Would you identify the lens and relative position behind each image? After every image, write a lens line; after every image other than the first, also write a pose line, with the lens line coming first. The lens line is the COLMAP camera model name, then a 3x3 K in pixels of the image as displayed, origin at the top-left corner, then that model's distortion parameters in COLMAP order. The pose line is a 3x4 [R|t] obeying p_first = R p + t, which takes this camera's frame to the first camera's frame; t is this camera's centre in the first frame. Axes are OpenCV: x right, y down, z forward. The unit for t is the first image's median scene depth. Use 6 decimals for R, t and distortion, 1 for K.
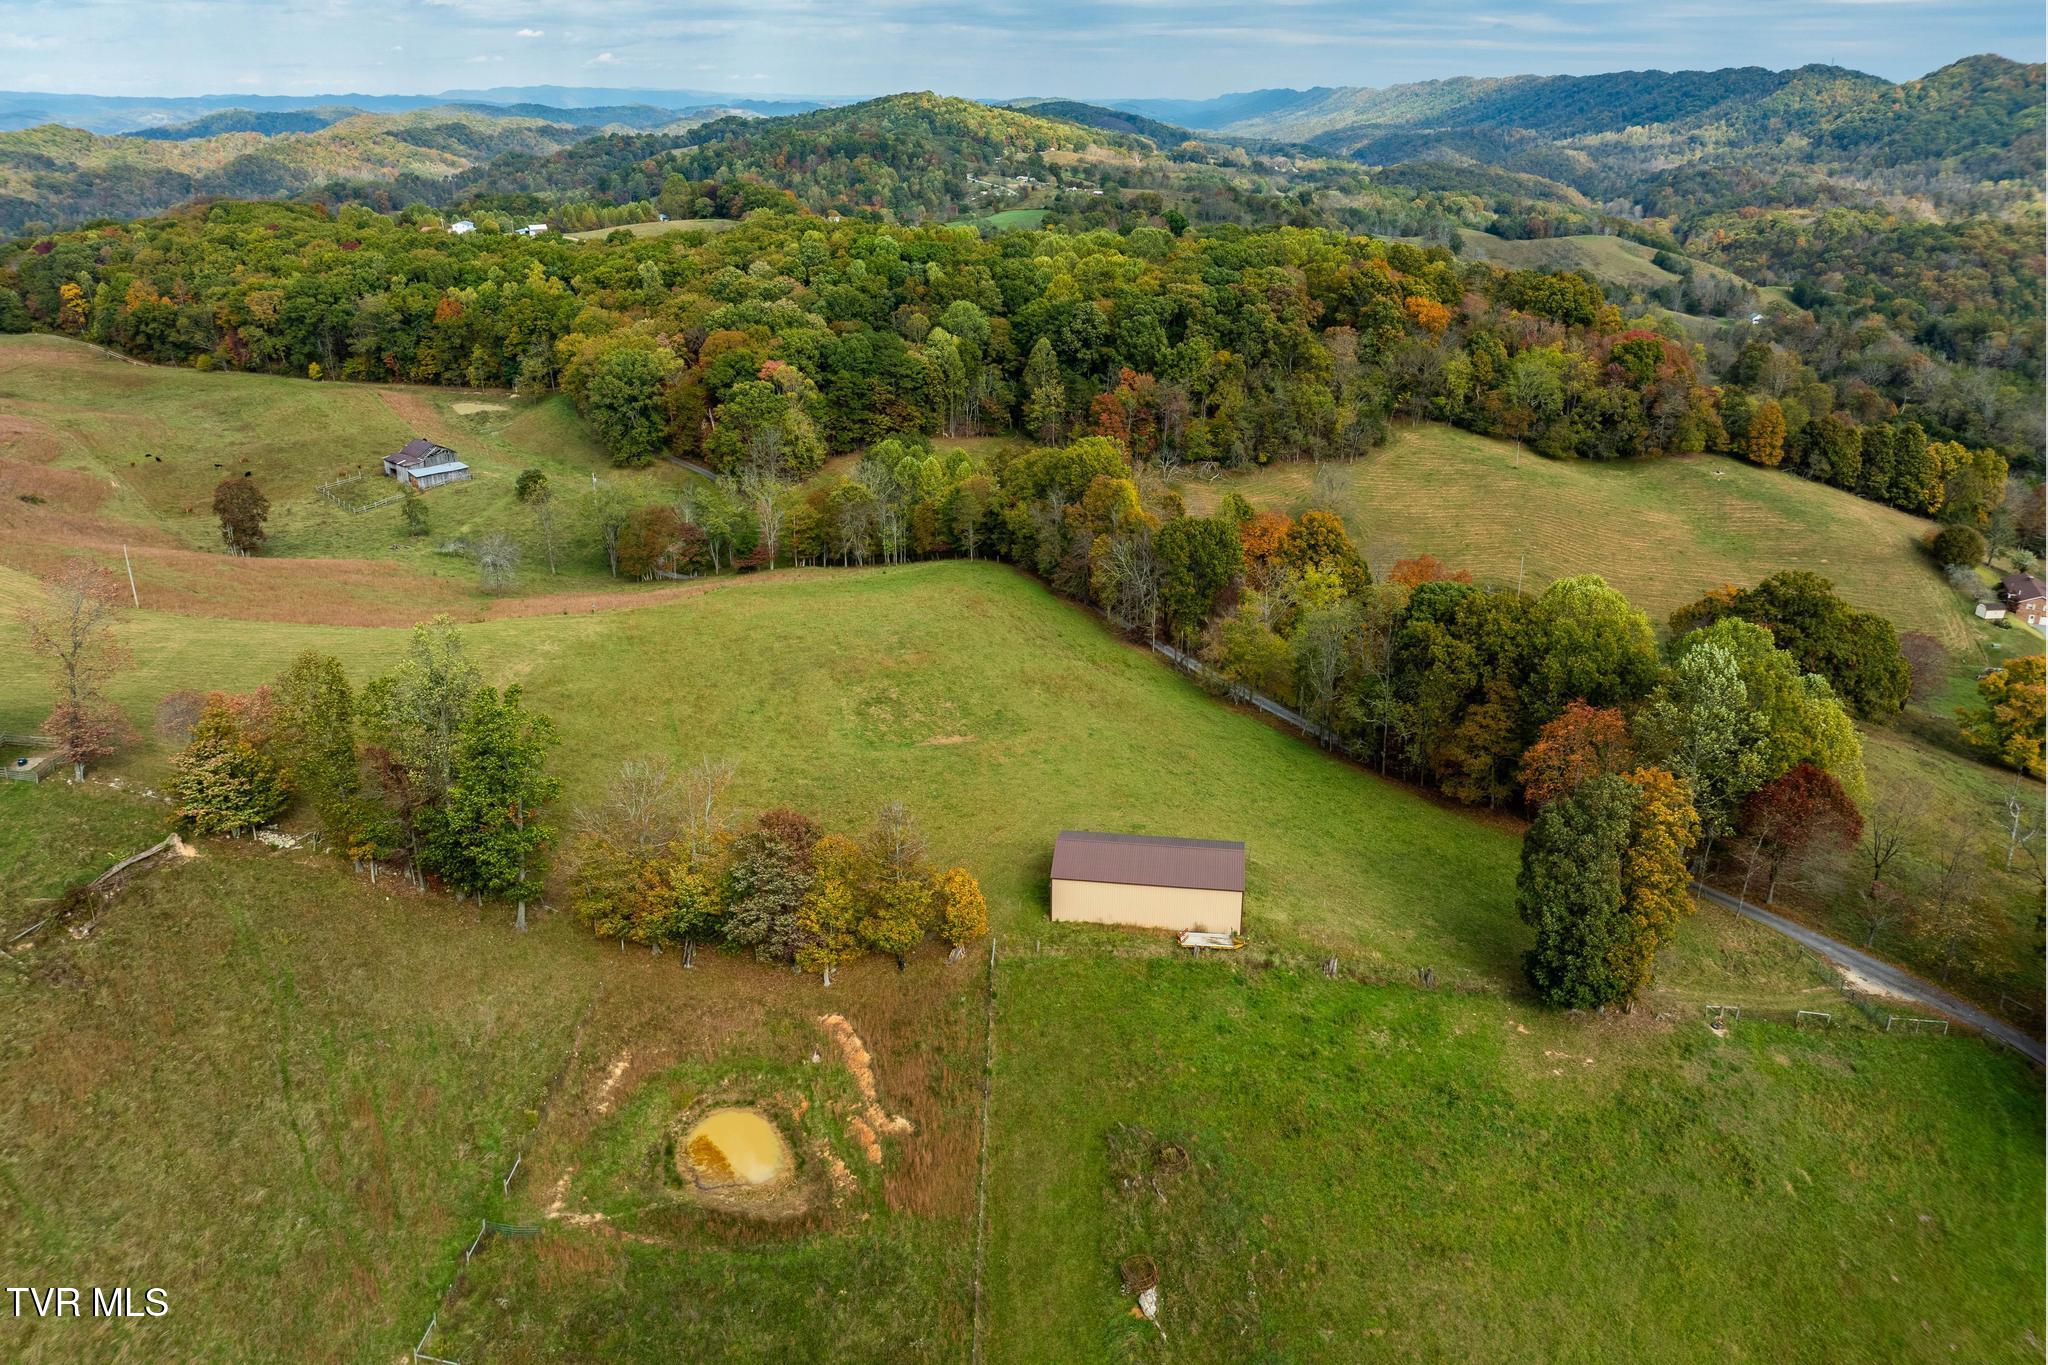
lens RADIAL K [[1489.1, 0, 1025.4], [0, 1489.1, 653.2], [0, 0, 1]] dist [-0.039666, 0.000259]
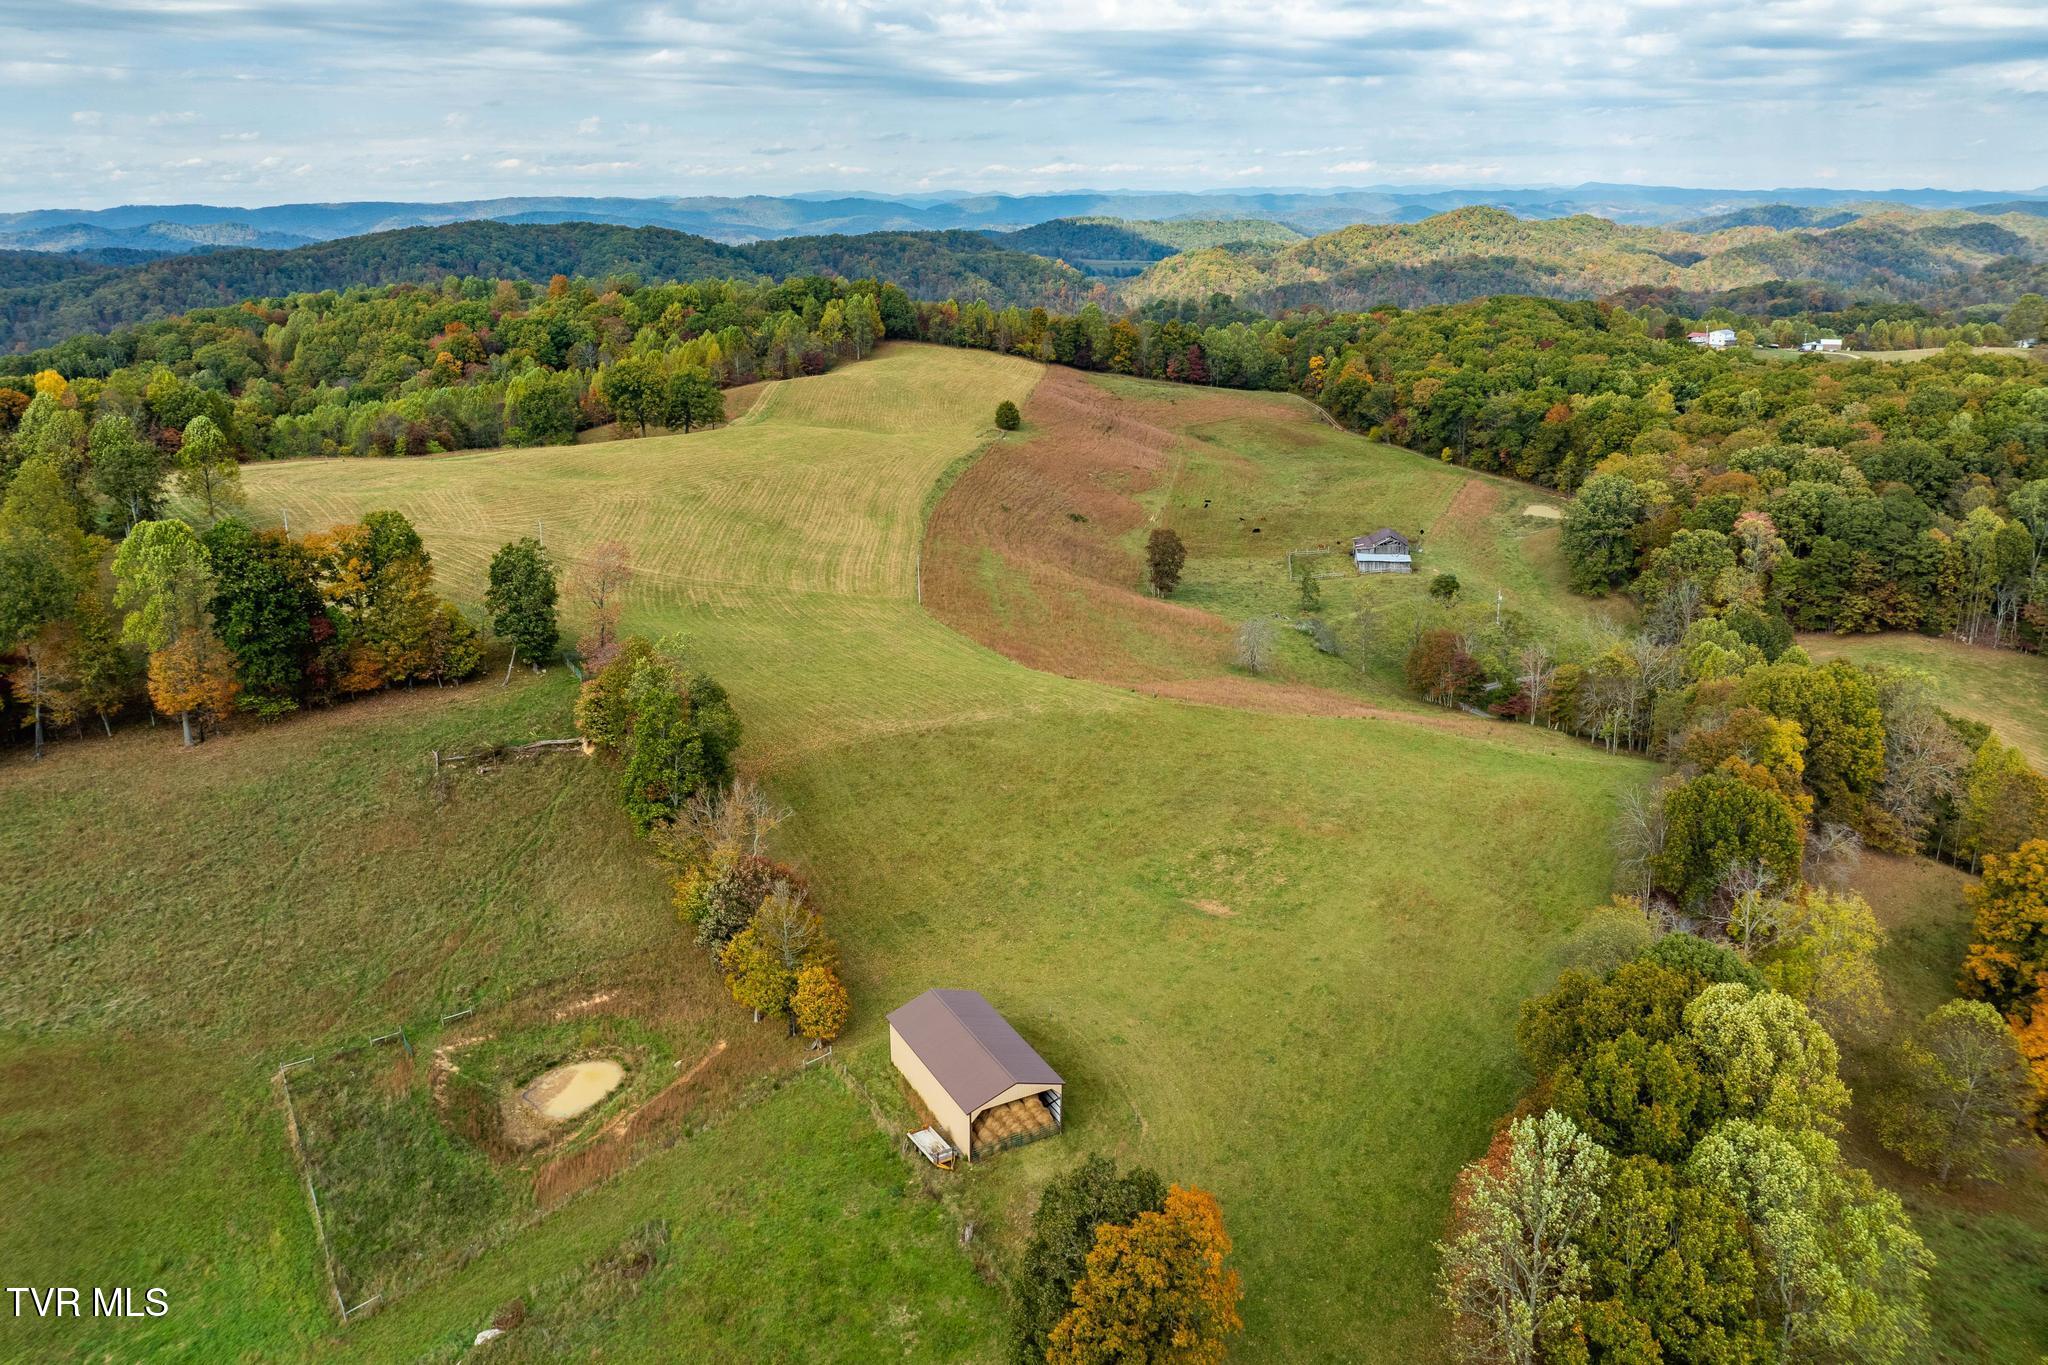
lens RADIAL K [[1489.1, 0, 1025.4], [0, 1489.1, 653.2], [0, 0, 1]] dist [-0.039666, 0.000259]
pose [[0.584470, 0.230881, -0.777875, 0.218974], [-0.274802, 0.958335, 0.077966, -0.052140], [0.763465, 0.168192, 0.623564, 0.109492]]
